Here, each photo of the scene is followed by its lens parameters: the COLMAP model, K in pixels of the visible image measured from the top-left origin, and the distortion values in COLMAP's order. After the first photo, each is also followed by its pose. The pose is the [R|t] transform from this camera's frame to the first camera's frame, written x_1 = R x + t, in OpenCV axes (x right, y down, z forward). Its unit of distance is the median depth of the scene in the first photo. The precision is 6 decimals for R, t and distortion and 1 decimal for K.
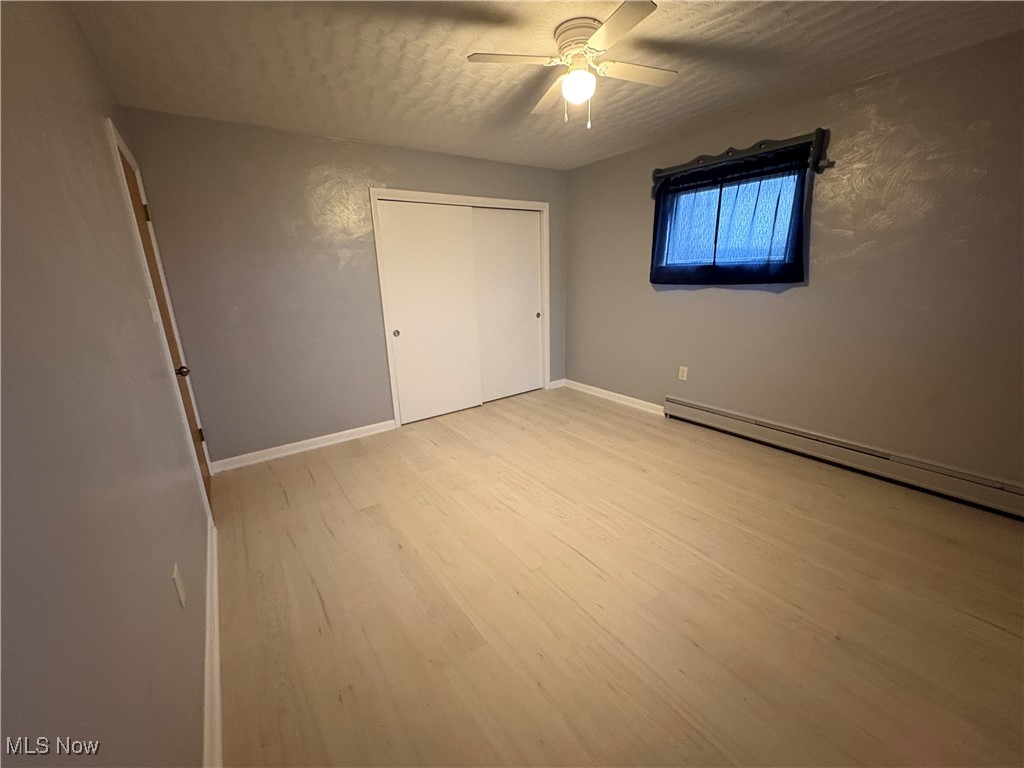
lens RADIAL K [[408.8, 0, 510.5], [0, 408.8, 381.2], [0, 0, 1]] dist [0.000448, -0.000331]
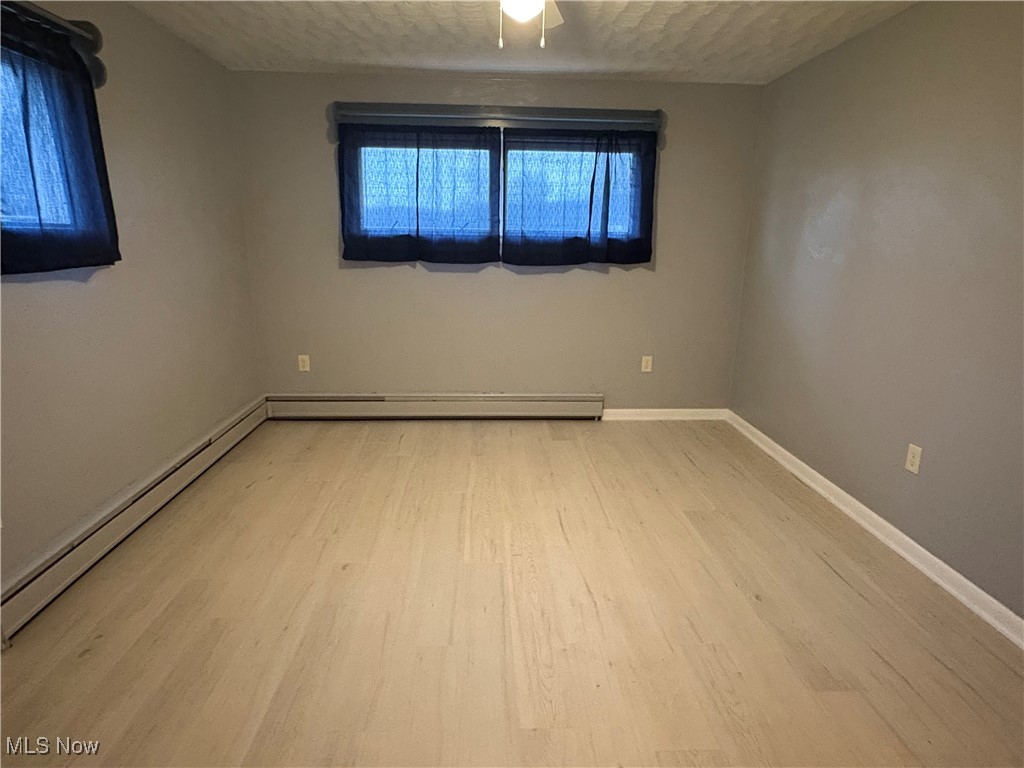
lens RADIAL K [[587.5, 0, 512.0], [0, 587.5, 384.0], [0, 0, 1]] dist [-0.002615, 0.000686]
pose [[-0.843271, -0.113019, 0.525471, -0.311205], [0.151244, 0.888244, 0.433760, -0.365023], [-0.515770, 0.445252, -0.731937, 1.395847]]
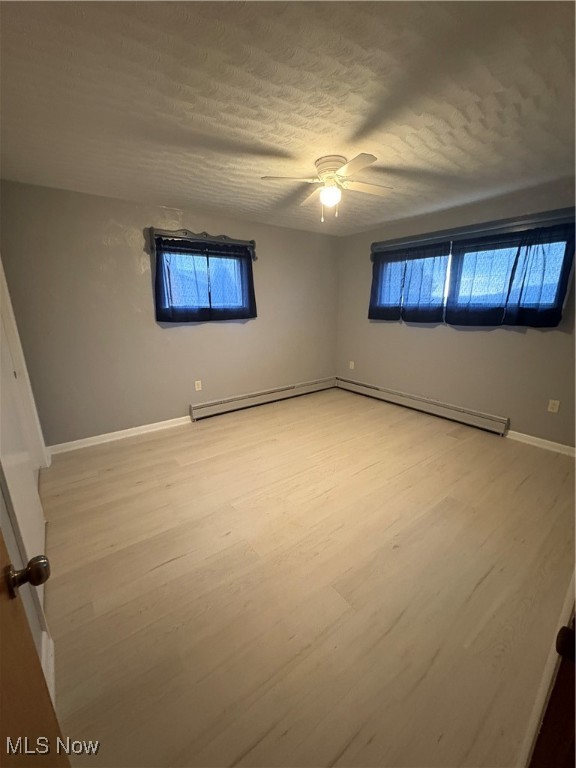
lens RADIAL K [[306.6, 0, 285.9], [0, 306.6, 384.1], [0, 0, 1]] dist [0.000448, -0.000331]
pose [[-0.024264, -0.228669, 0.973202, -0.753713], [0.267382, 0.936539, 0.226721, -0.230070], [-0.963285, 0.265717, 0.038417, 0.862477]]
